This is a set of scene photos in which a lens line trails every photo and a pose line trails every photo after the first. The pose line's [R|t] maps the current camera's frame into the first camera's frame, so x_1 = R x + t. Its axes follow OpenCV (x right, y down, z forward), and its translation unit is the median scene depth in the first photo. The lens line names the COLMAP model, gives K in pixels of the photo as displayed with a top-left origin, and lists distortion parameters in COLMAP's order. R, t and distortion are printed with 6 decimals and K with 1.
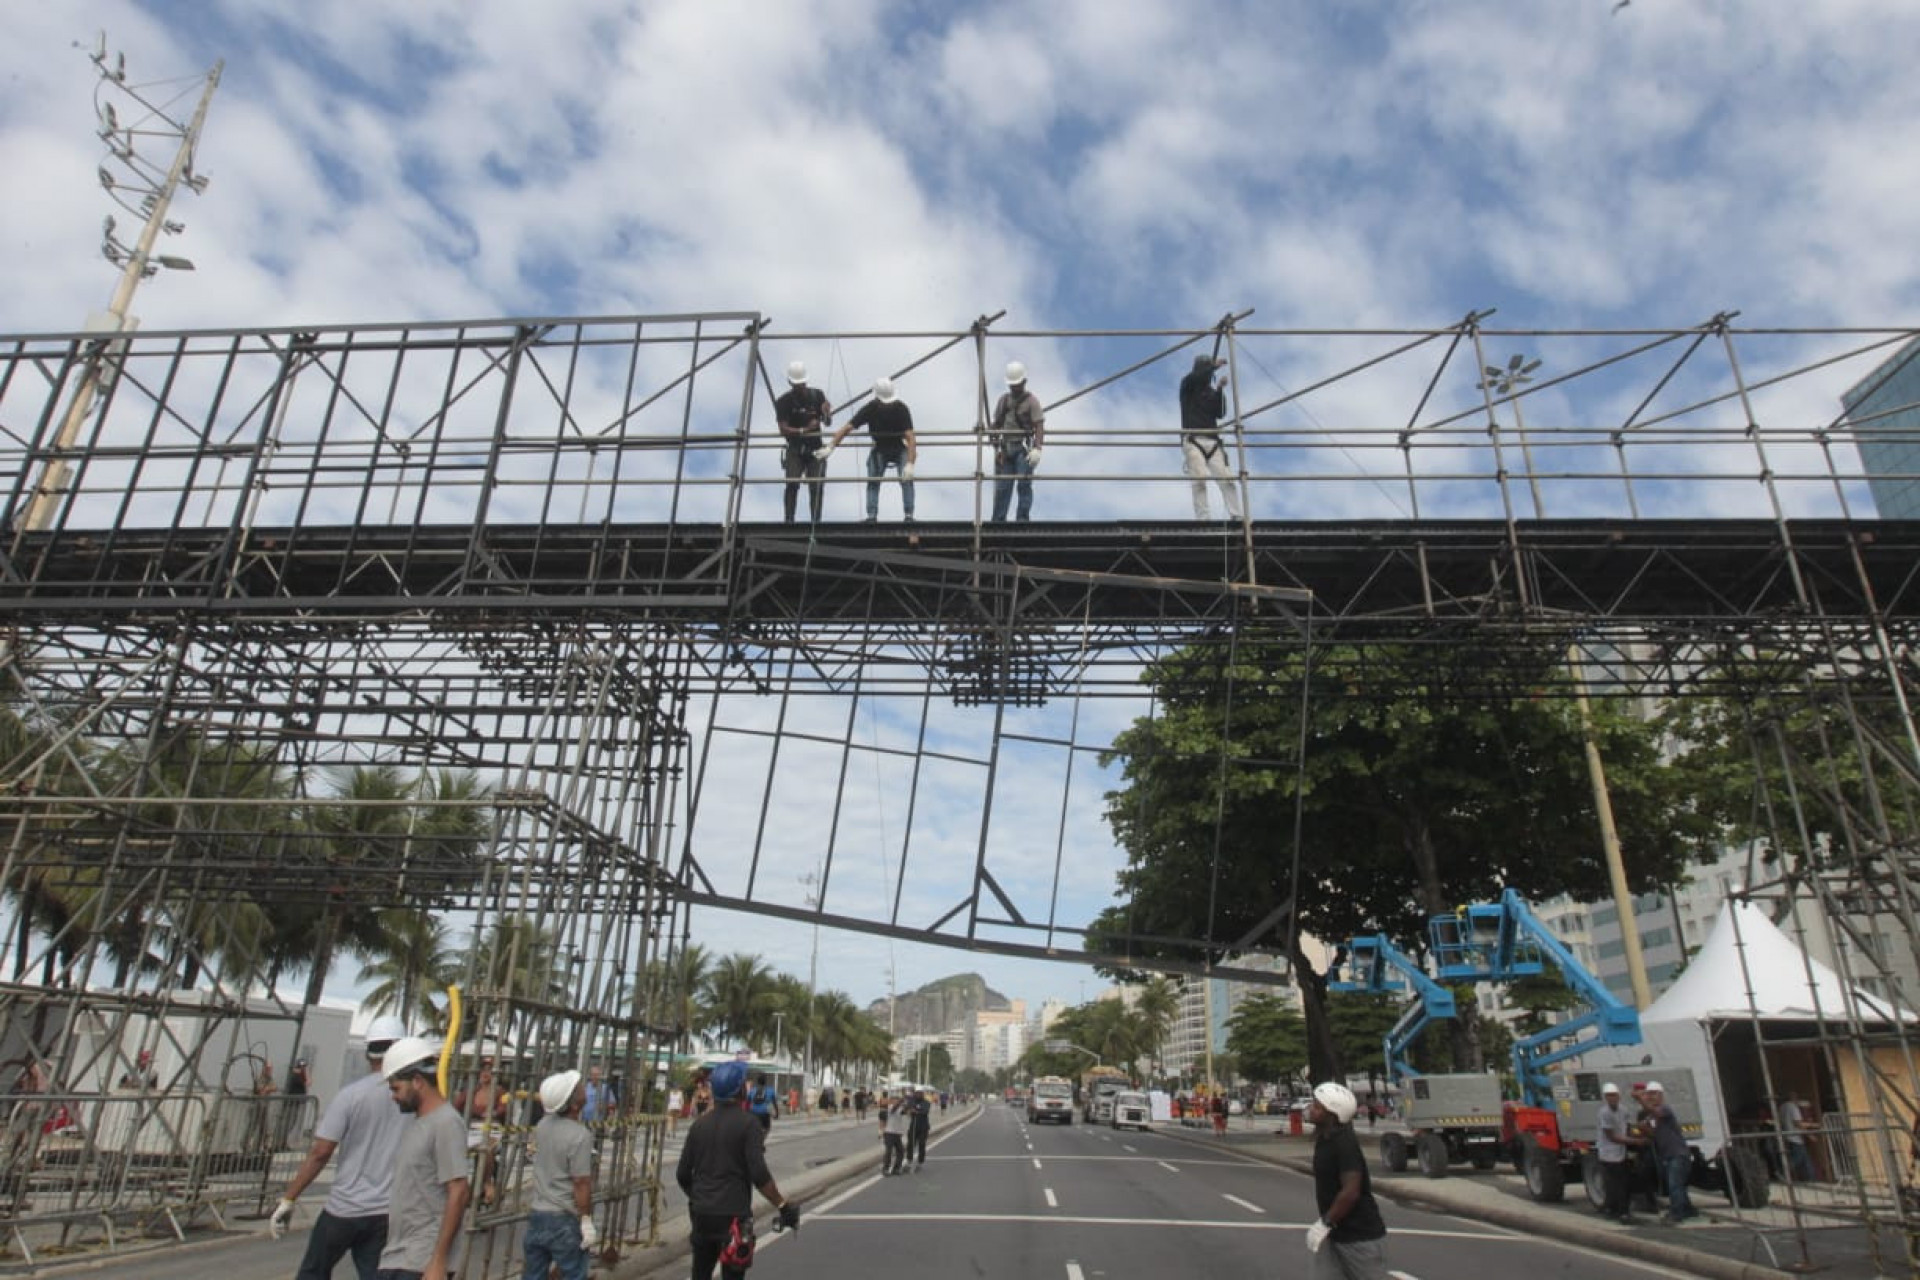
lens RADIAL K [[1137.2, 0, 967.4], [0, 1137.2, 646.0], [0, 0, 1]] dist [-0.077482, 0.048645]
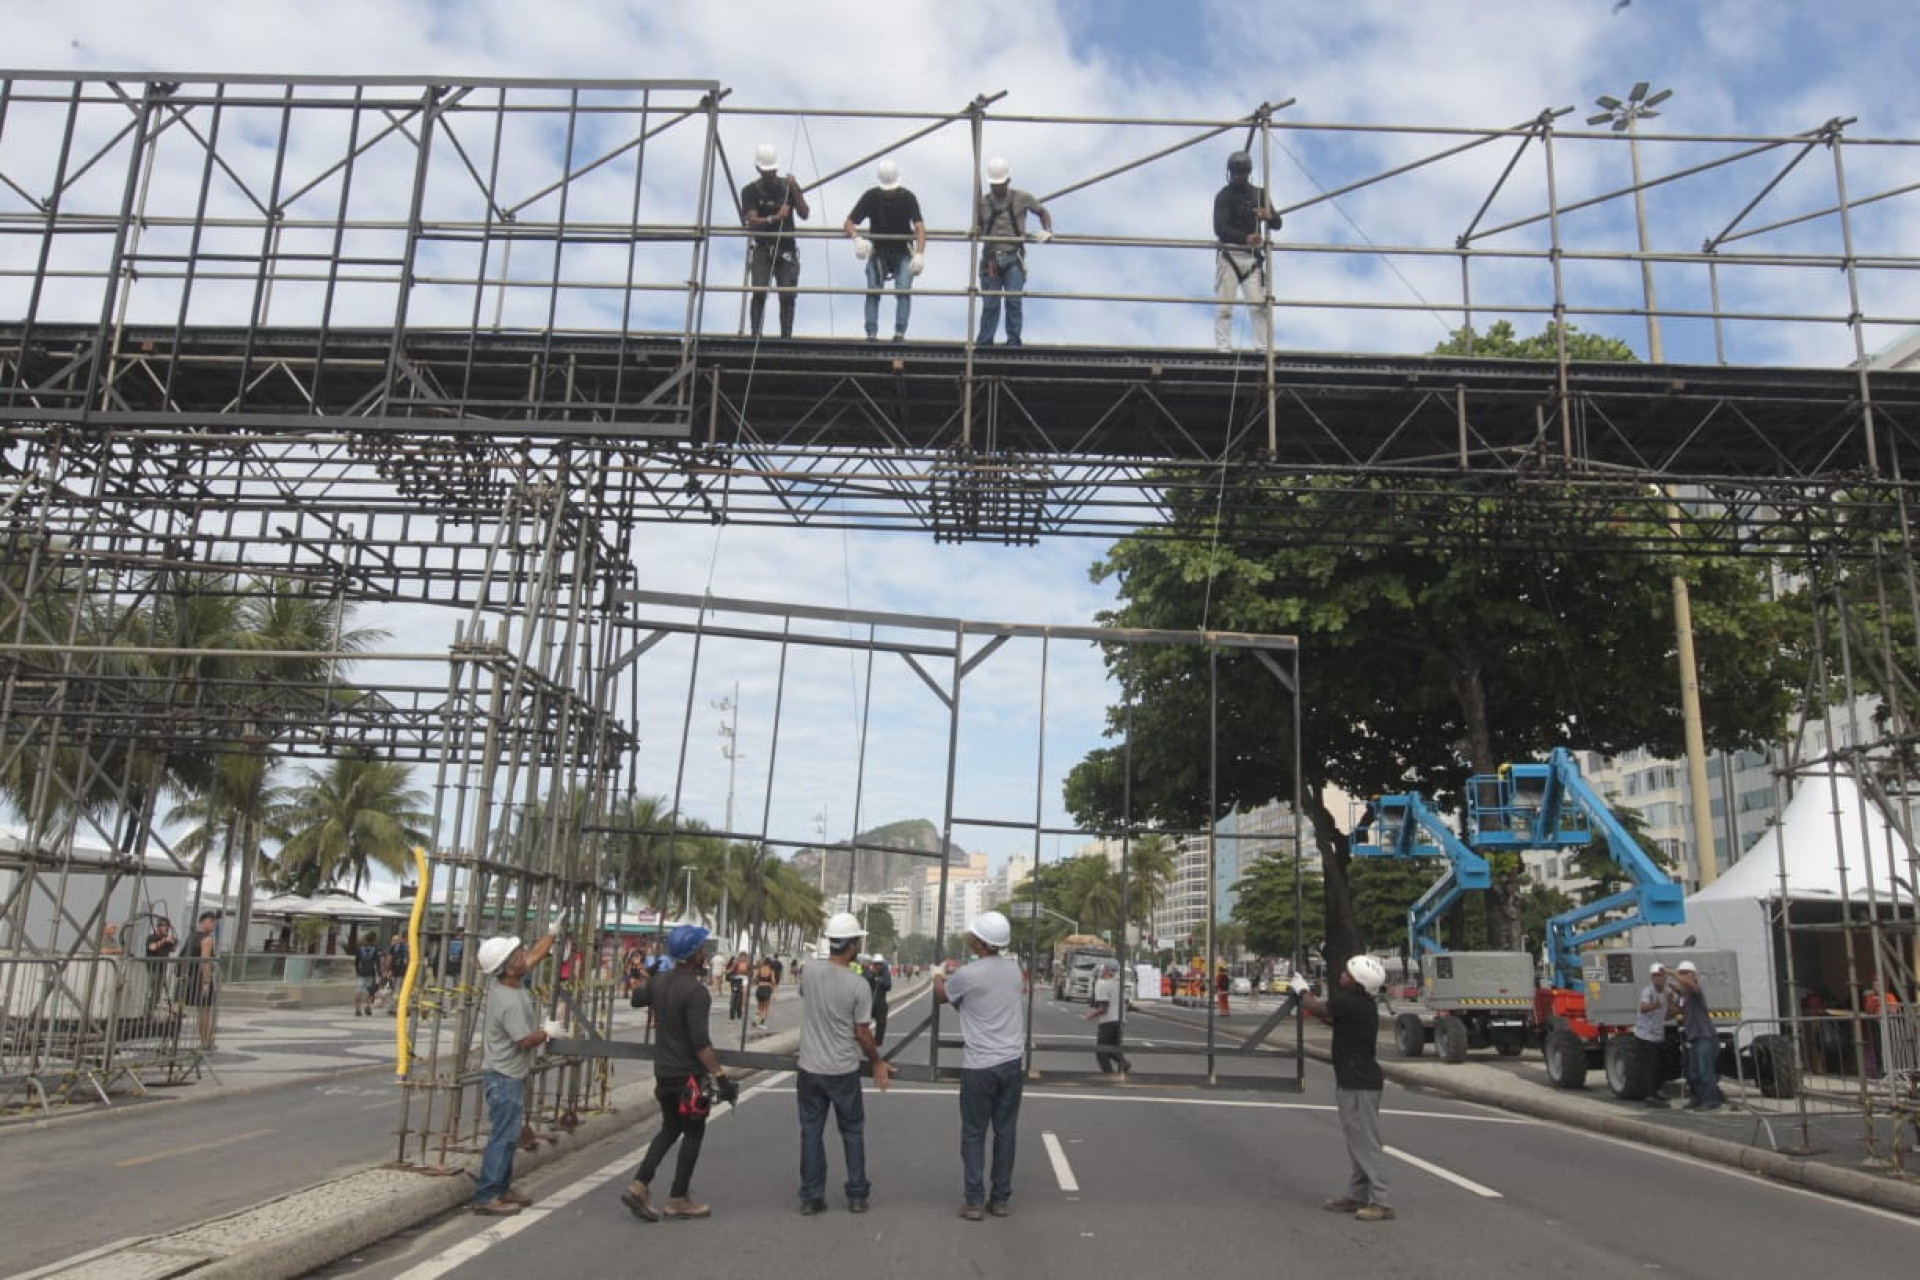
lens RADIAL K [[1498.5, 0, 965.5], [0, 1498.5, 638.5], [0, 0, 1]] dist [-0.060899, 0.076510]
pose [[0.999176, 0.020660, 0.034925, -0.027883], [-0.026060, 0.986442, 0.162029, -0.065659], [-0.031104, -0.162806, 0.986168, -0.175798]]
